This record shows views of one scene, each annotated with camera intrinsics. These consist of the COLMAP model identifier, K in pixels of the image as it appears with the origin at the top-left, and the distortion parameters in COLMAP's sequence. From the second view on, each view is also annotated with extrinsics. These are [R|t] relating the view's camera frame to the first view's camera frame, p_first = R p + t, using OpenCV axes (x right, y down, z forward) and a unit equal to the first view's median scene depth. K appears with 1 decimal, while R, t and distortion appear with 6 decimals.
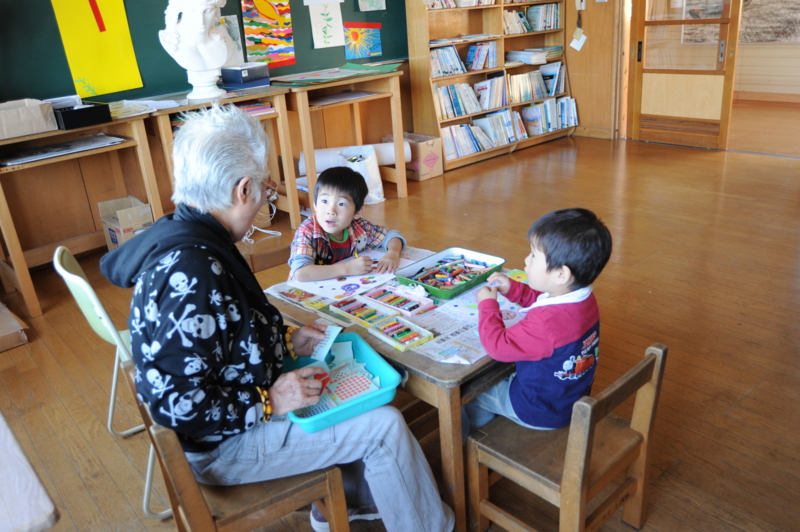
lens RADIAL K [[626.6, 0, 400.0], [0, 626.6, 266.0], [0, 0, 1]] dist [-0.061707, 0.003579]
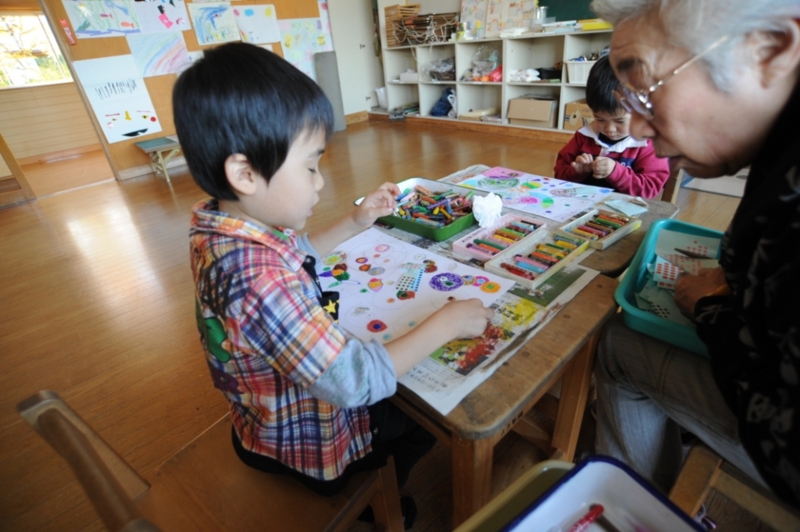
lens RADIAL K [[401.5, 0, 391.6], [0, 401.5, 266.2], [0, 0, 1]] dist [-0.092329, 0.037336]
pose [[0.040253, -0.426447, 0.903616, -0.131281], [0.458203, 0.811534, 0.362578, -0.042193], [-0.887936, 0.399445, 0.228066, 0.316416]]
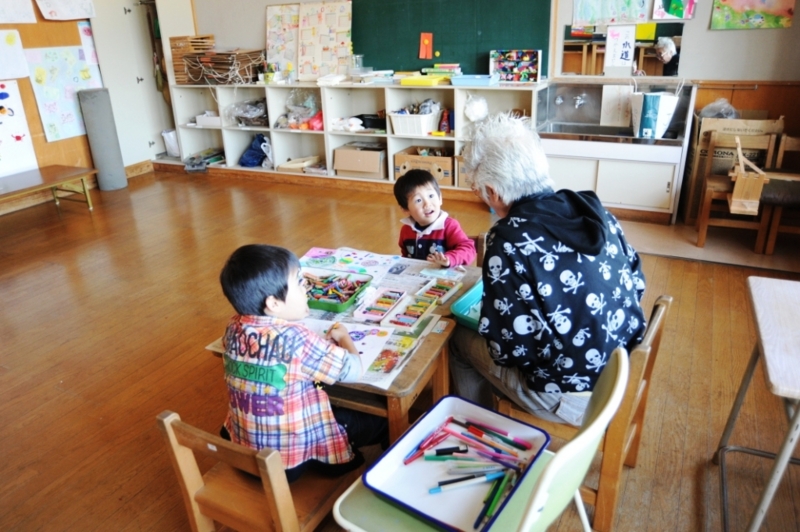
lens RADIAL K [[570.4, 0, 400.0], [0, 570.4, 266.0], [0, 0, 1]] dist [-0.079830, 0.000717]
pose [[-0.365697, -0.275449, 0.889041, -0.268176], [0.405329, 0.812734, 0.418535, -0.122336], [-0.837839, 0.513411, -0.185567, 0.347861]]
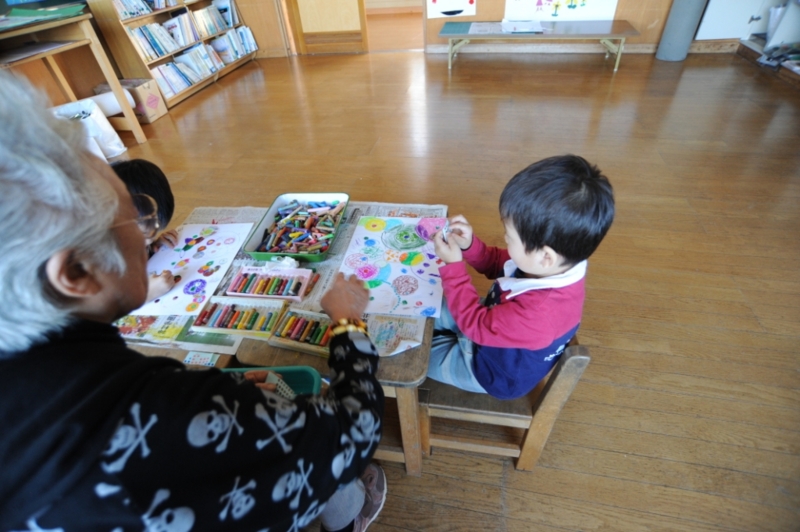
lens RADIAL K [[401.5, 0, 391.6], [0, 401.5, 266.2], [0, 0, 1]] dist [-0.092329, 0.037336]
pose [[0.802294, -0.380162, 0.460219, -0.033119], [0.236609, 0.910354, 0.339517, -0.033247], [-0.548034, -0.163501, 0.820321, 0.150117]]
